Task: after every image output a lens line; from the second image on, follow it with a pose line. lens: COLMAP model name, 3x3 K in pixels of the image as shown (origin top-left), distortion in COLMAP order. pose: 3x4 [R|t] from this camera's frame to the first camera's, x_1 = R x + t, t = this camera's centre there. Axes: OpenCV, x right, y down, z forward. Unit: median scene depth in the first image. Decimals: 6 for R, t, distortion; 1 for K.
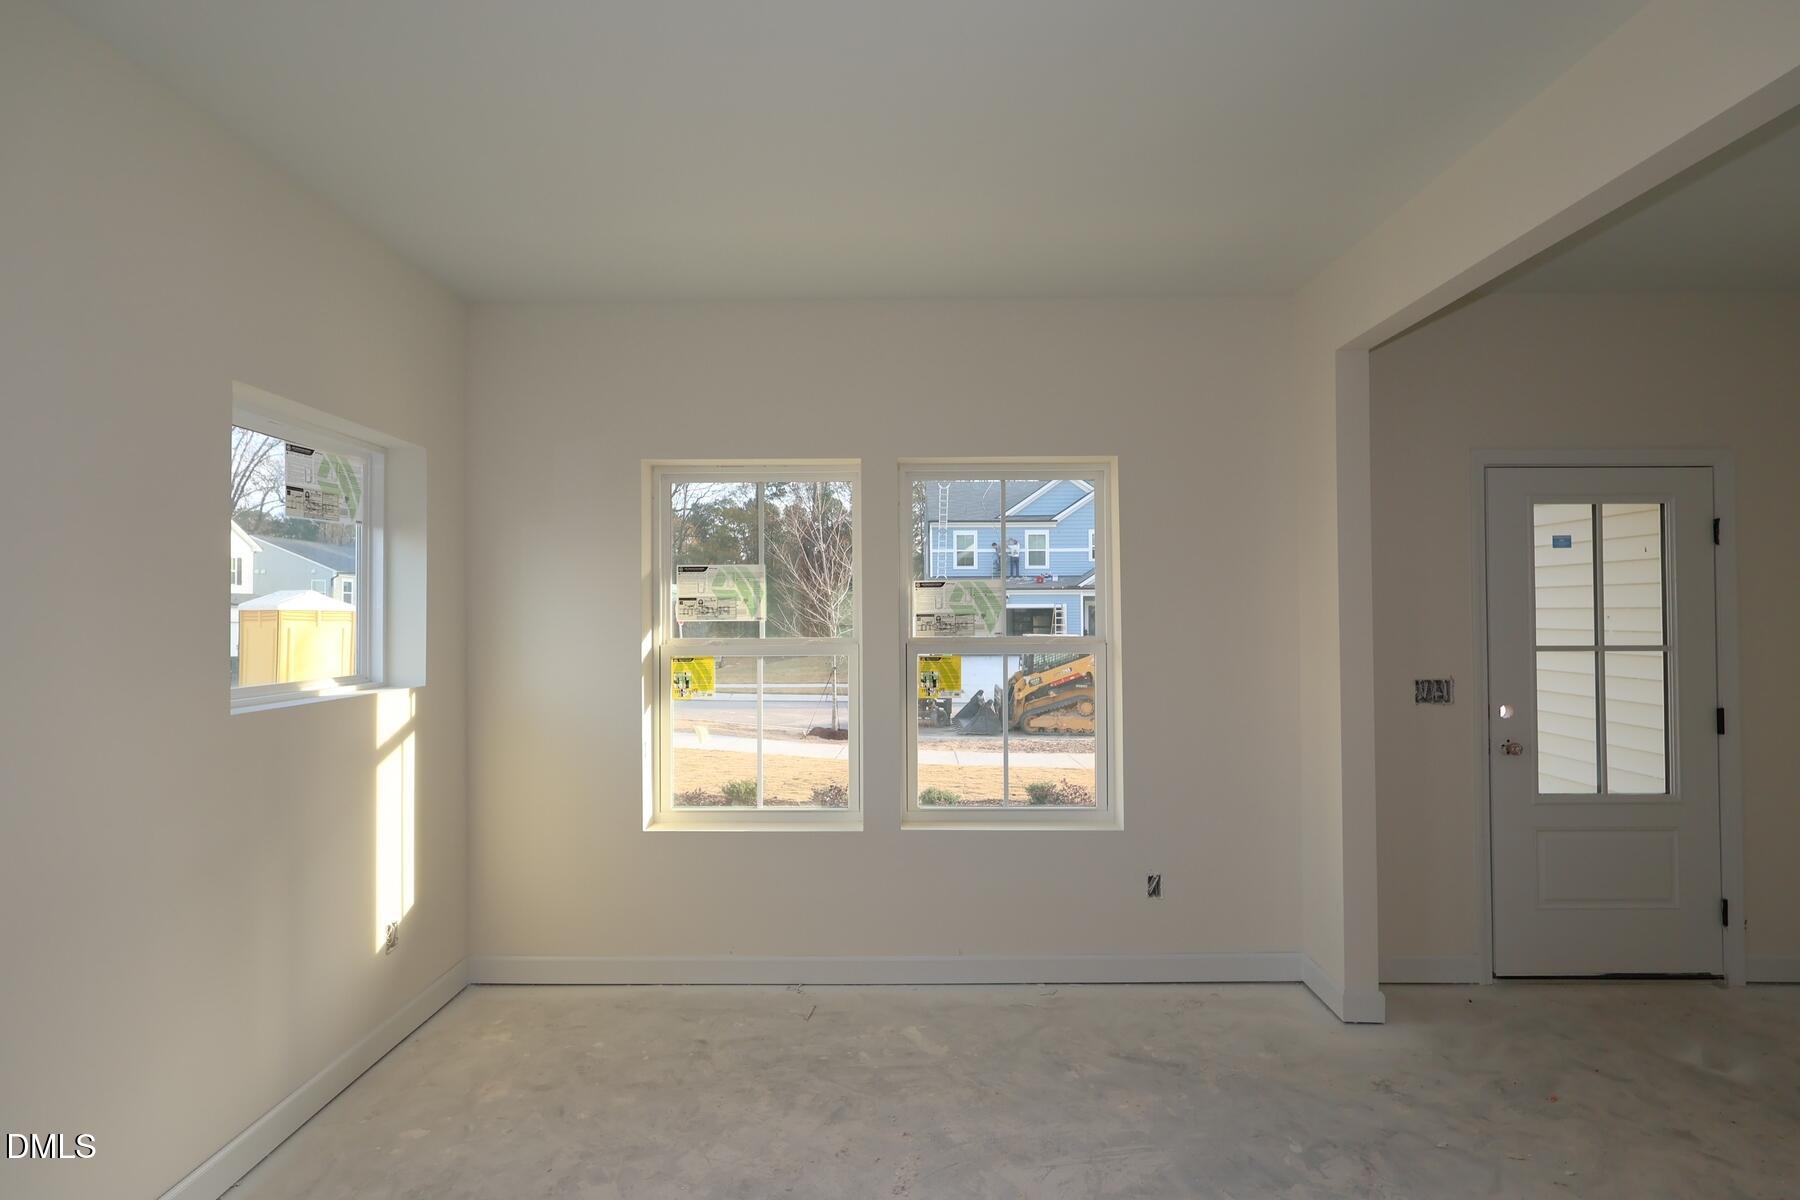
lens RADIAL K [[846.1, 0, 891.9], [0, 846.1, 599.7], [0, 0, 1]] dist [-0.000569, 0.000523]
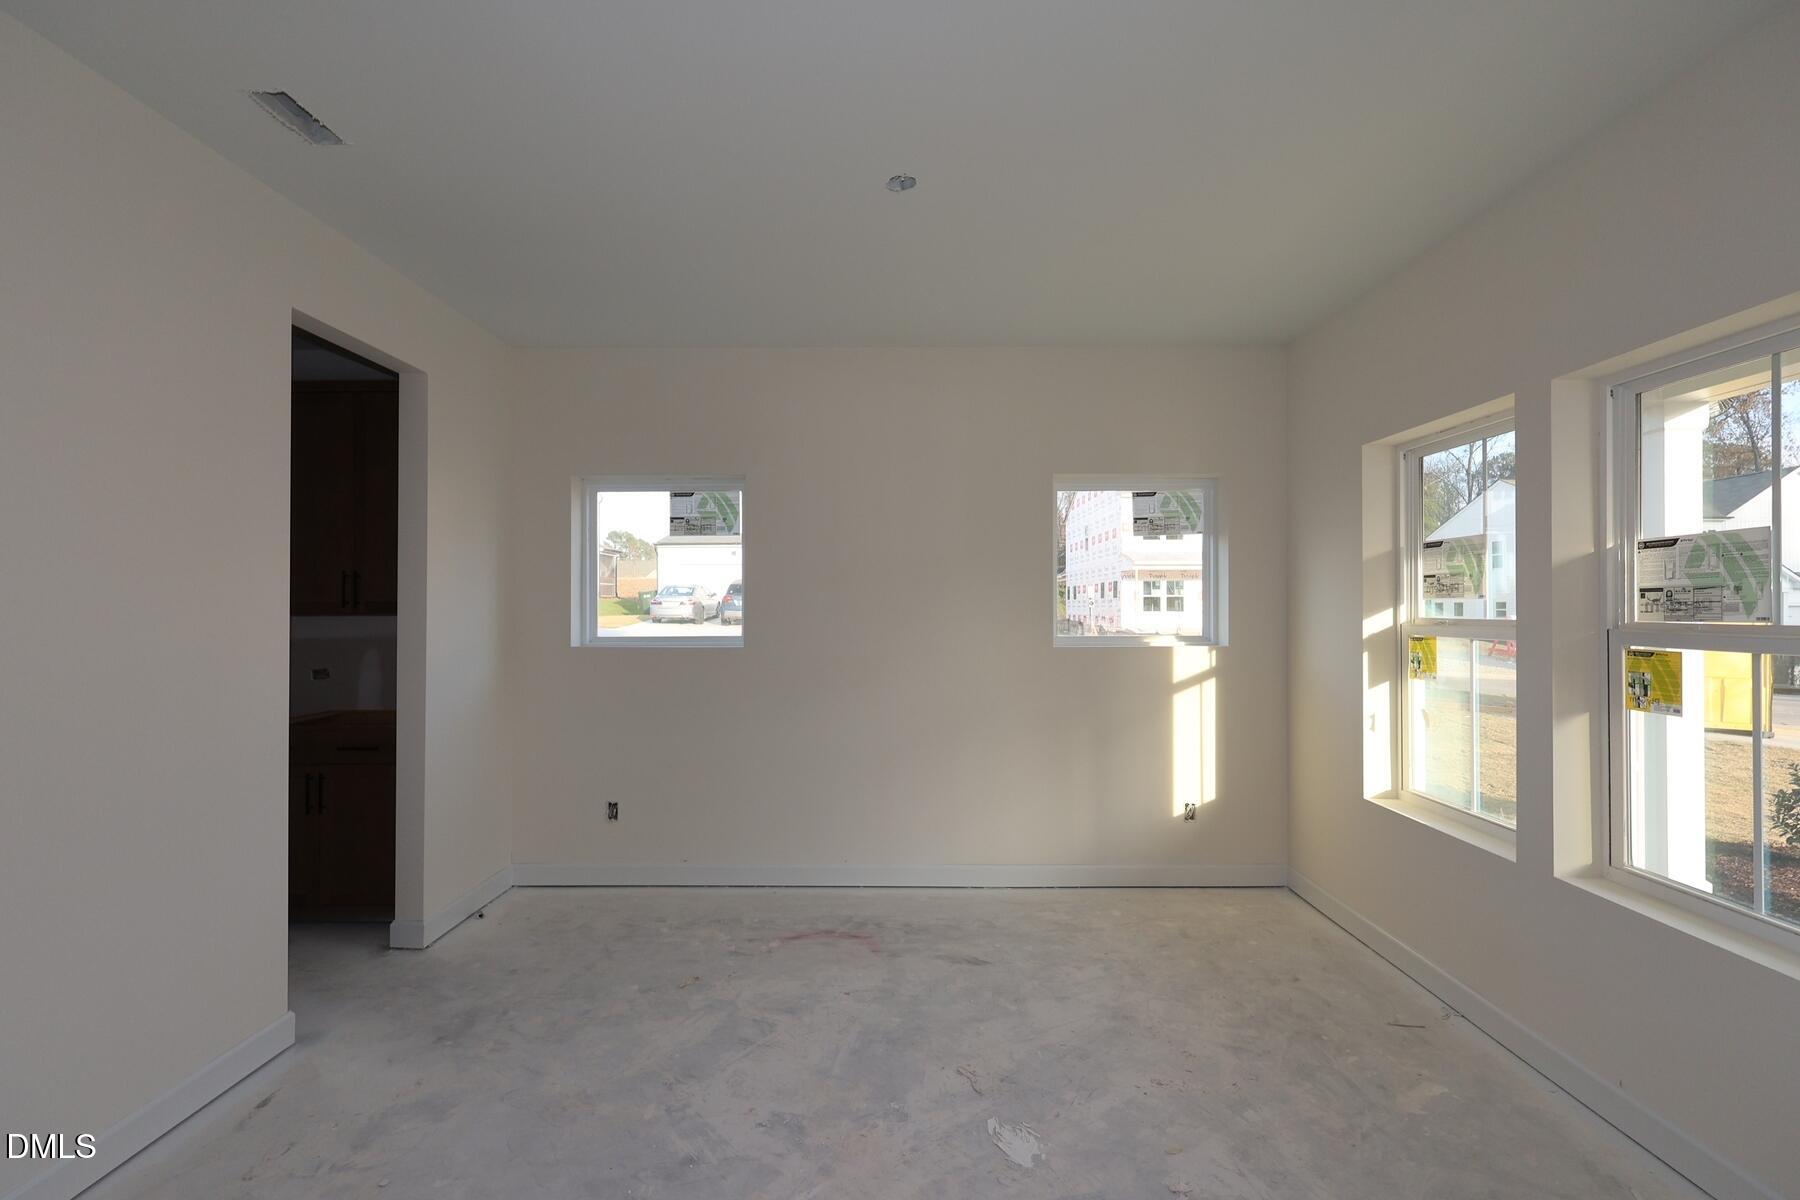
lens RADIAL K [[846.1, 0, 891.9], [0, 846.1, 599.7], [0, 0, 1]] dist [-0.000569, 0.000523]
pose [[-0.007965, -0.002960, -0.999964, 0.847054], [0.018801, 0.999818, -0.003109, 0.020166], [0.999792, -0.018825, -0.007908, 0.470651]]
